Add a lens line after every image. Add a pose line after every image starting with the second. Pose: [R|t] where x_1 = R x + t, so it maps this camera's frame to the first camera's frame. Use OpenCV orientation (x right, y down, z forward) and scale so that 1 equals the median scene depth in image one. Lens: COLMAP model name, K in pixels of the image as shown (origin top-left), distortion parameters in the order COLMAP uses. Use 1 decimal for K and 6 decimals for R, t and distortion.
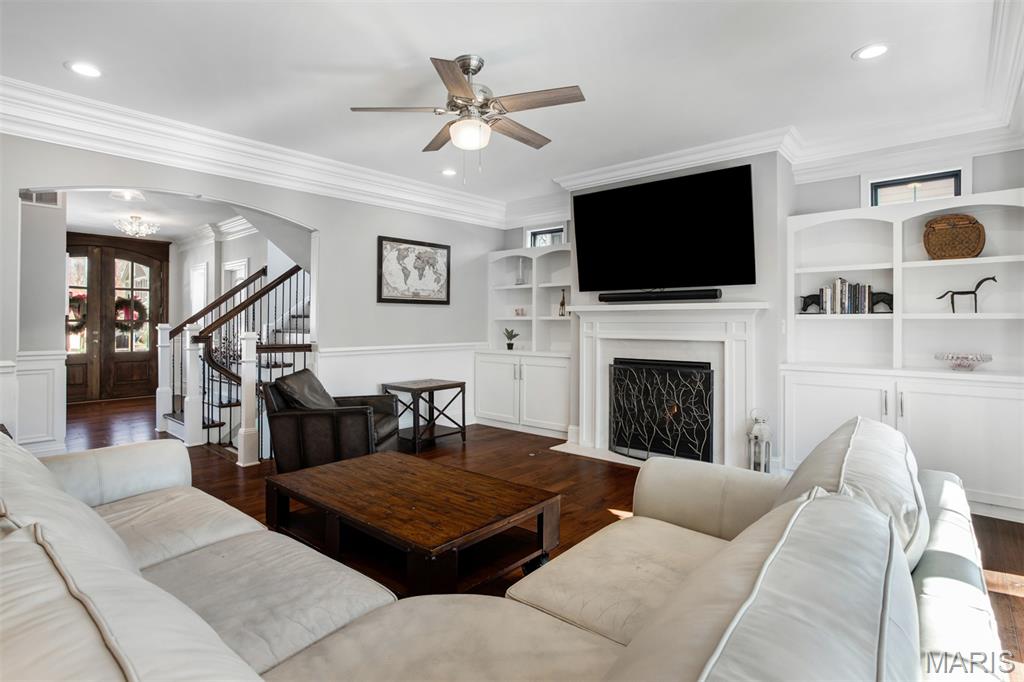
lens RADIAL K [[500.4, 0, 502.7], [0, 500.4, 317.0], [0, 0, 1]] dist [-0.016182, 0.001206]
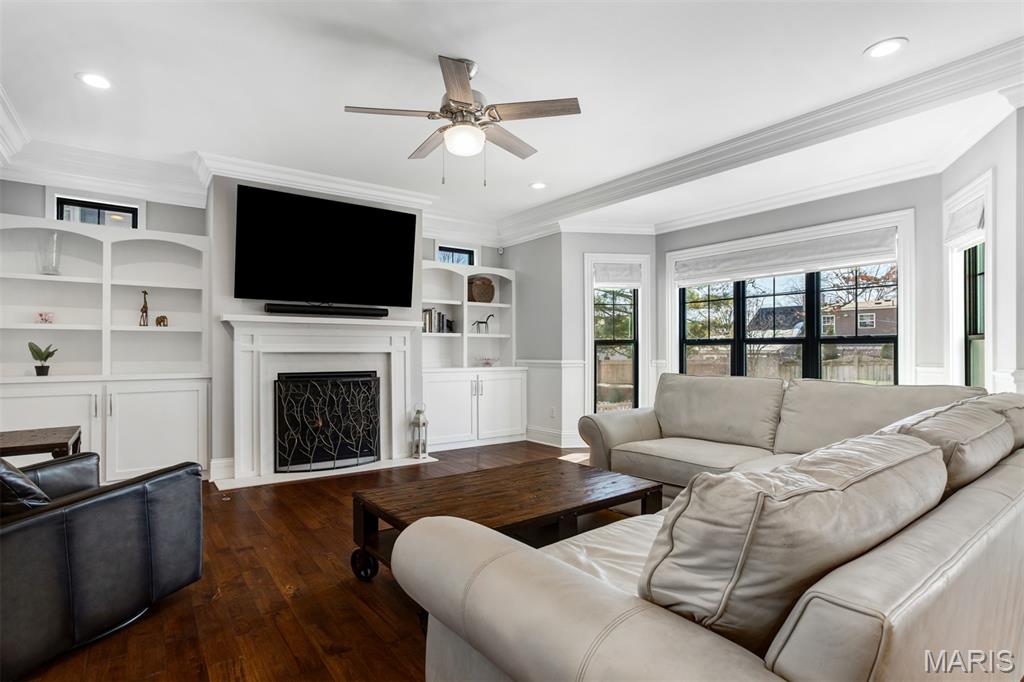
lens RADIAL K [[500.4, 0, 492.0], [0, 500.4, 346.7], [0, 0, 1]] dist [-0.016182, 0.001206]
pose [[0.266421, 0.000367, 0.963857, -0.634435], [-0.014911, 0.999882, 0.003741, 0.025500], [-0.963741, -0.015369, 0.266395, 0.412354]]
